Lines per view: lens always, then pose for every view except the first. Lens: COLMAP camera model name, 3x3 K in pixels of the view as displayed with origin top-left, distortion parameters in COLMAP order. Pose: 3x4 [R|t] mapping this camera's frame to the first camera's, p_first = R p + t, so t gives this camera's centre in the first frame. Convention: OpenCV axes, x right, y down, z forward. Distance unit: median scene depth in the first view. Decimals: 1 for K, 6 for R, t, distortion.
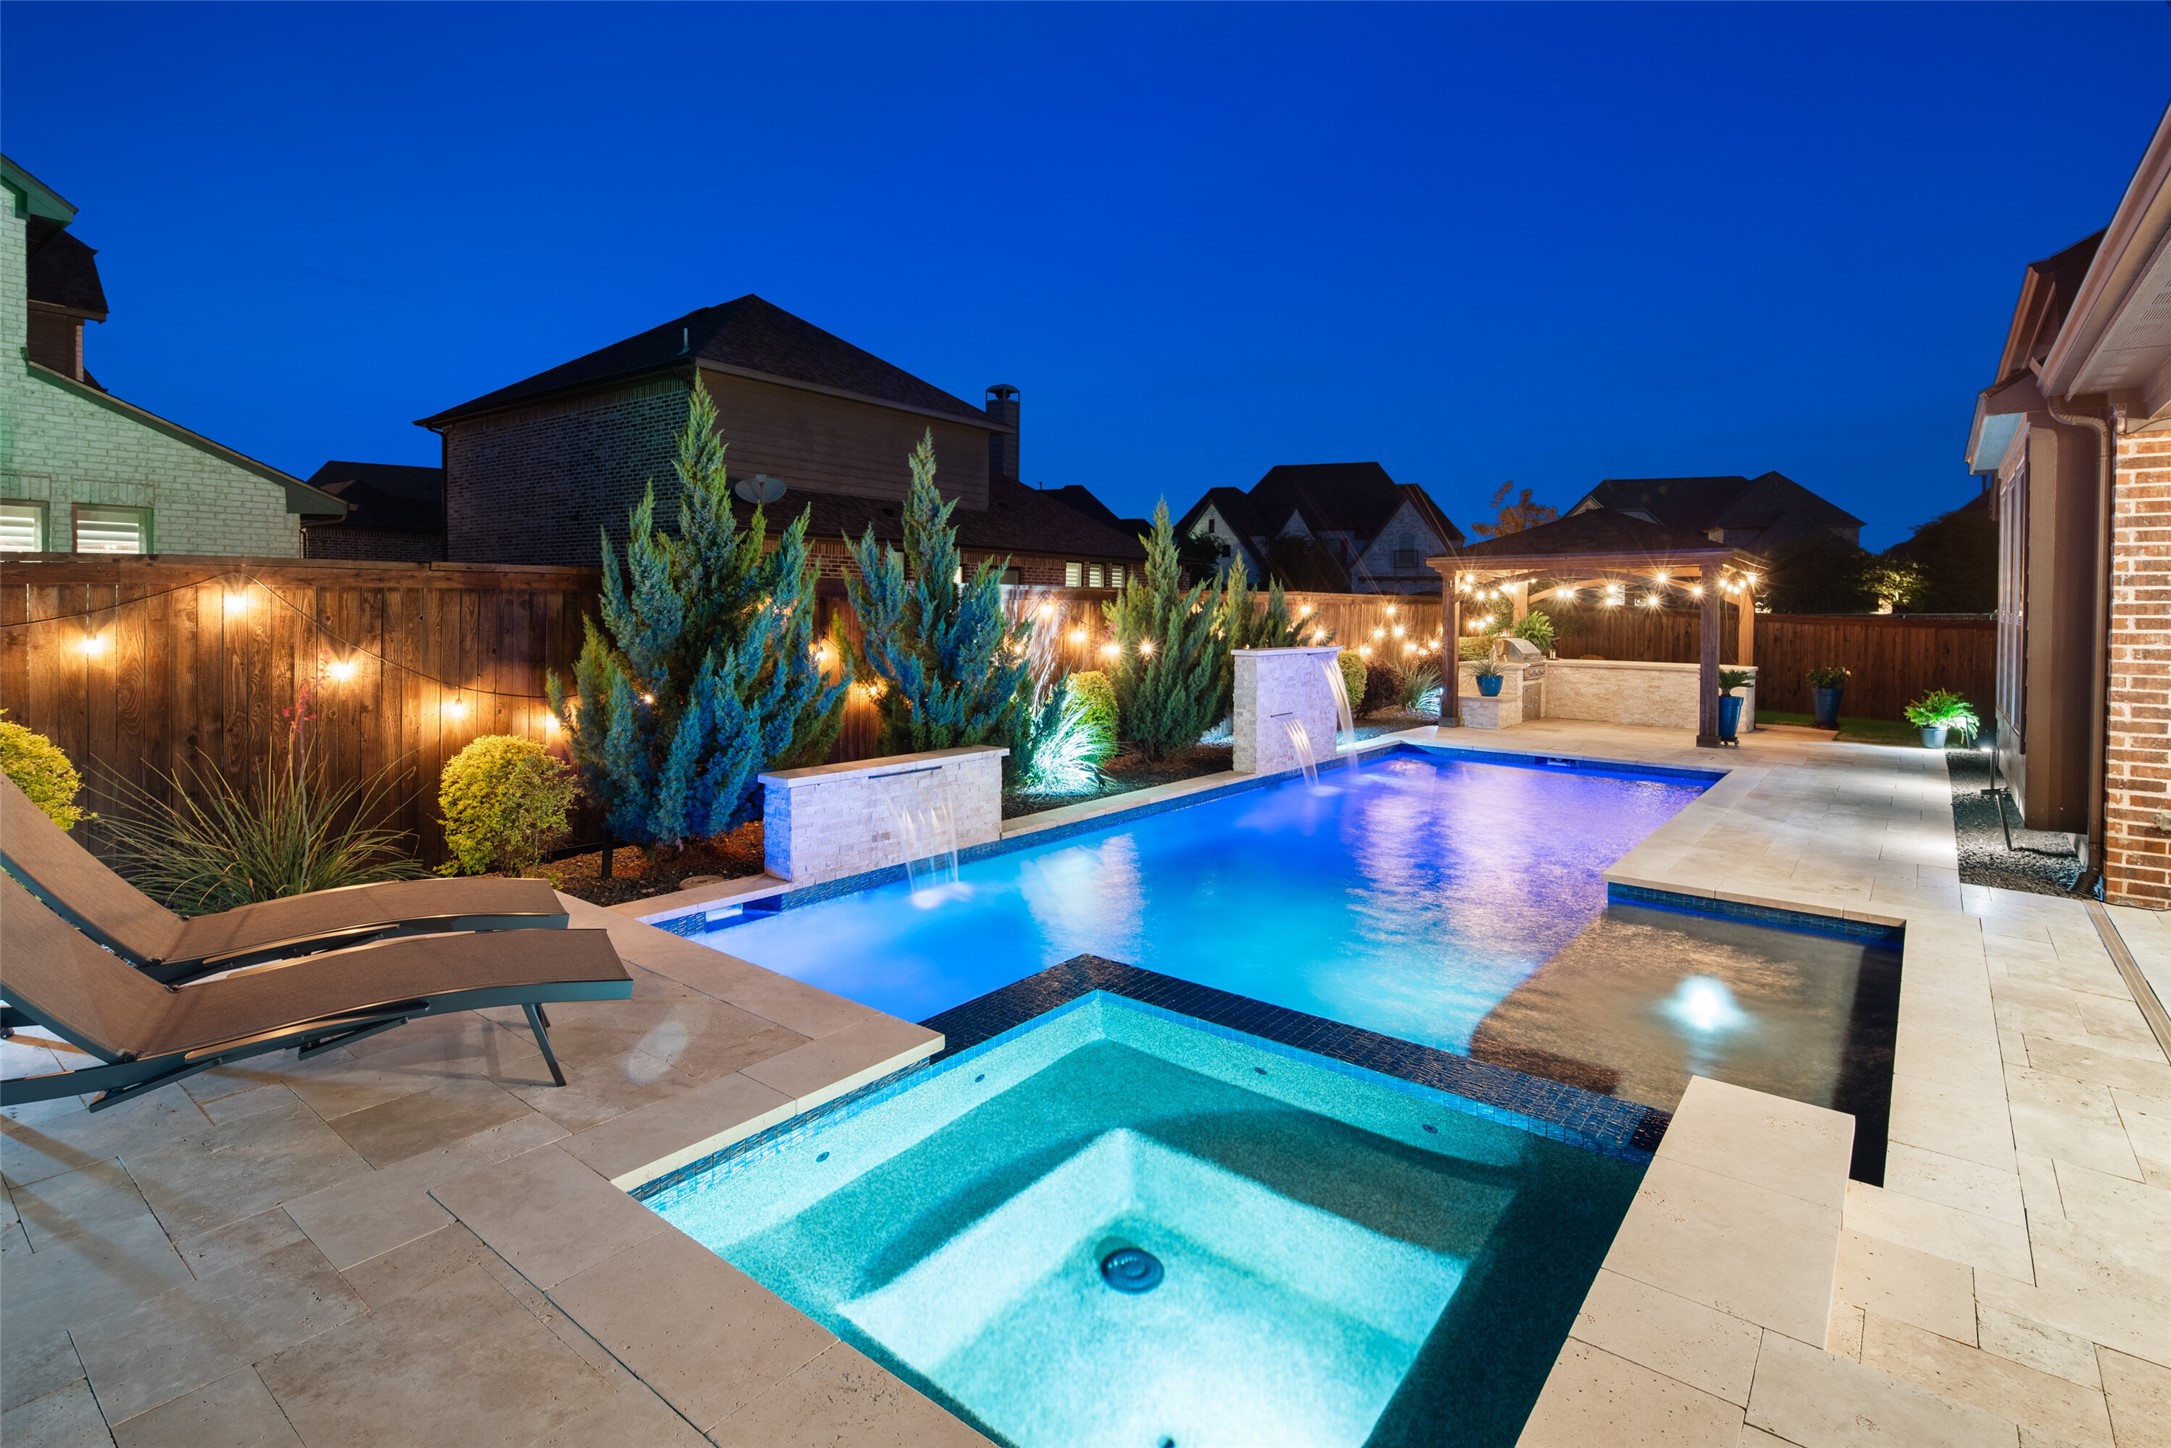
lens RADIAL K [[1053.0, 0, 1085.5], [0, 1053.0, 724.0], [0, 0, 1]] dist [0.001231, 0.000215]
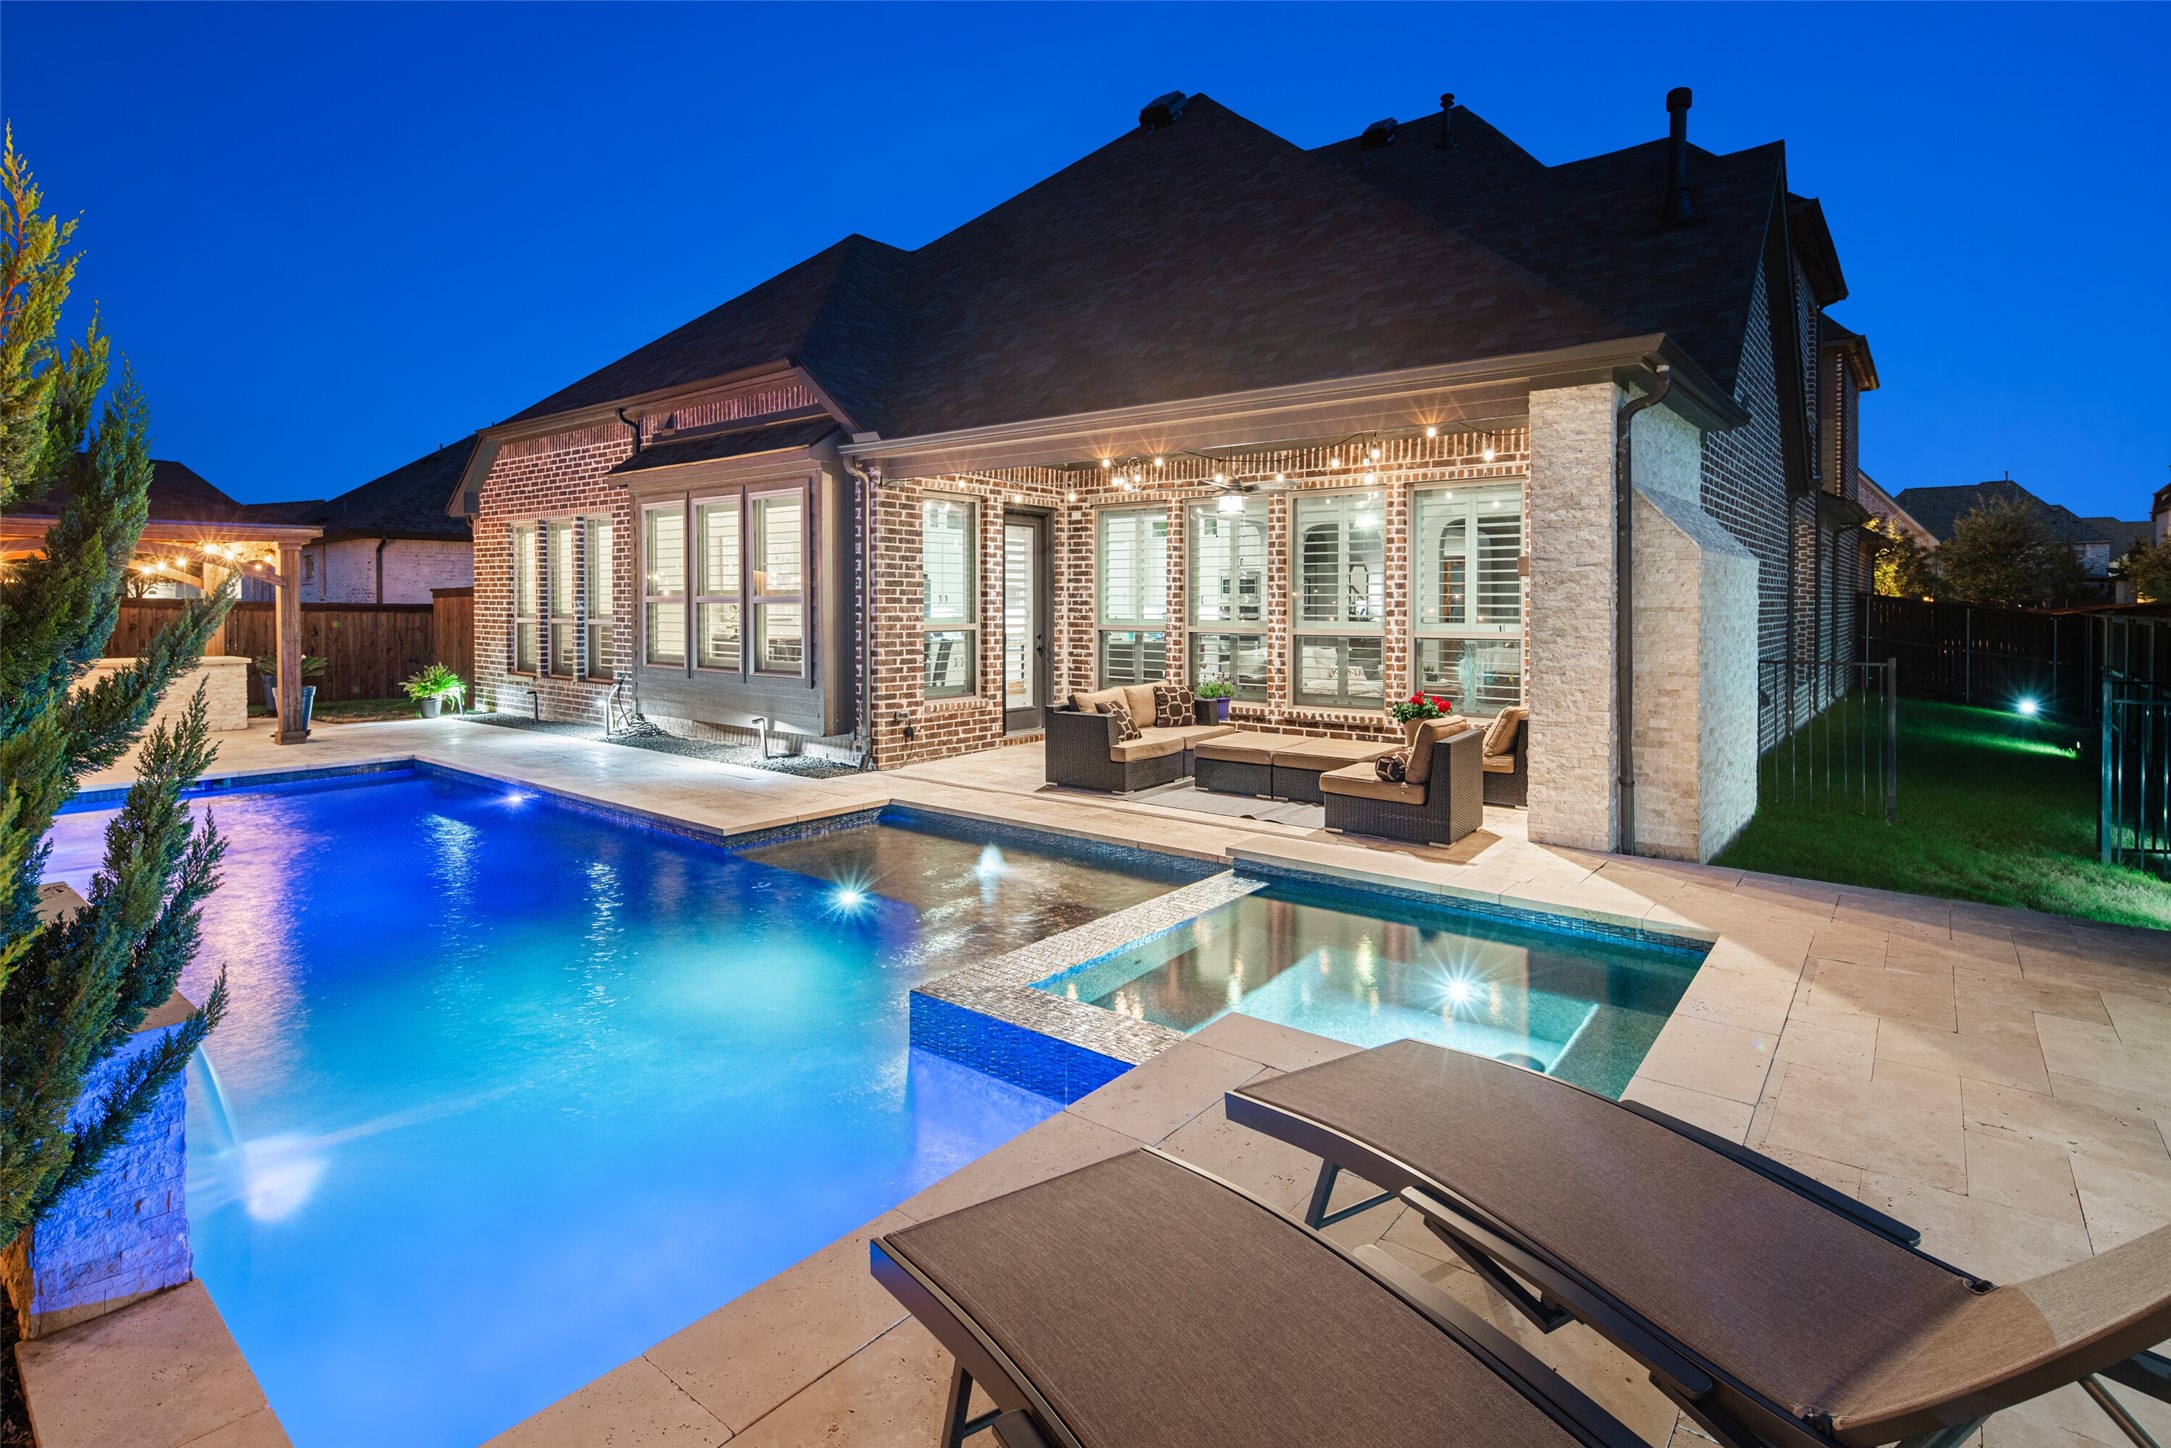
lens RADIAL K [[1053.0, 0, 1085.5], [0, 1053.0, 724.0], [0, 0, 1]] dist [0.001231, 0.000215]
pose [[0.000847, -0.121436, 0.992599, -0.680313], [0.108150, 0.986788, 0.120633, -0.069001], [-0.994134, 0.107247, 0.013969, 0.680711]]
